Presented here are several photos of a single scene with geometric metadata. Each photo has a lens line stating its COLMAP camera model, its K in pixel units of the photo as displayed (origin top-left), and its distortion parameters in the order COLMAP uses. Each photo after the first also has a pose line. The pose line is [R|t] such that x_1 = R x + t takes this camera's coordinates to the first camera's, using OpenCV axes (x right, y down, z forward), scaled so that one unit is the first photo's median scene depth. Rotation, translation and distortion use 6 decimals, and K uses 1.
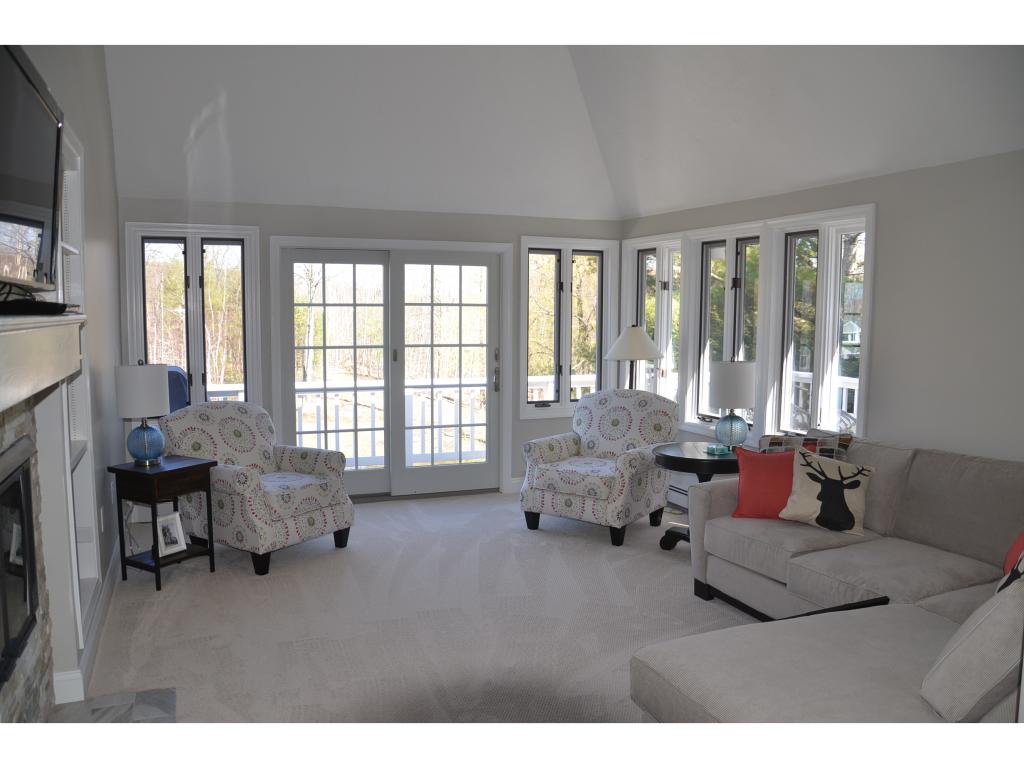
lens RADIAL K [[805.5, 0, 531.2], [0, 805.5, 378.2], [0, 0, 1]] dist [-0.096837, -0.002671]
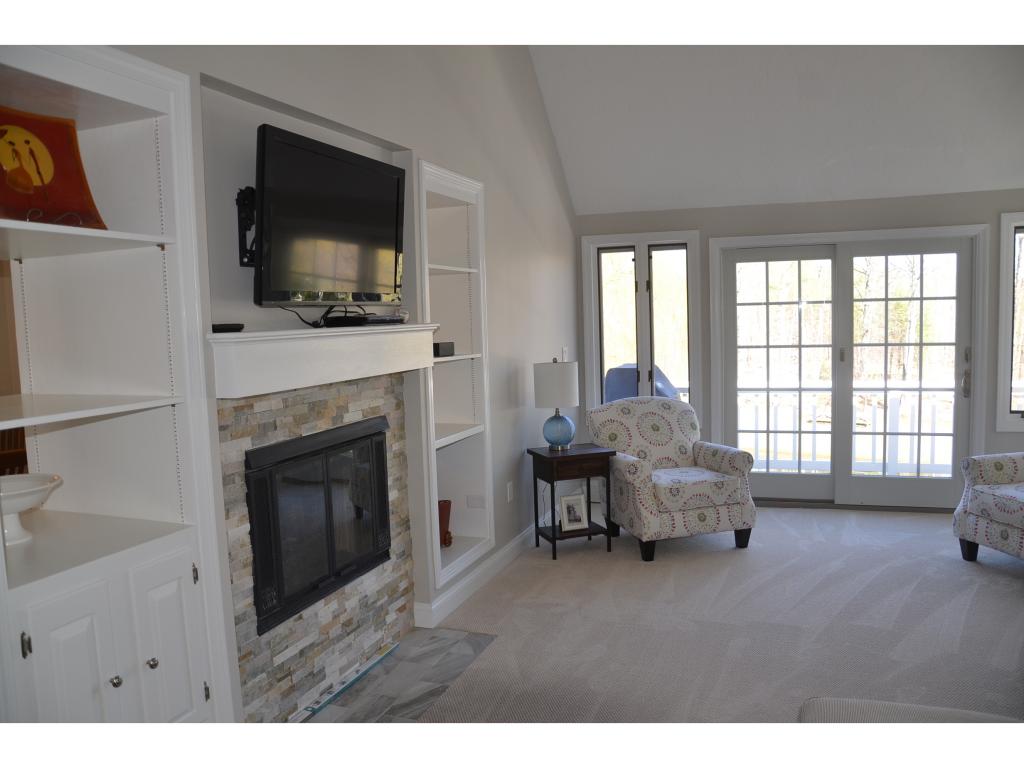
lens RADIAL K [[812.6, 0, 512.0], [0, 812.6, 384.0], [0, 0, 1]] dist [-0.170215, 0.151201]
pose [[0.733866, 0.027343, -0.678744, 0.198517], [-0.019233, 0.999625, 0.019475, -0.005715], [0.679022, -0.001237, 0.734117, 0.064829]]
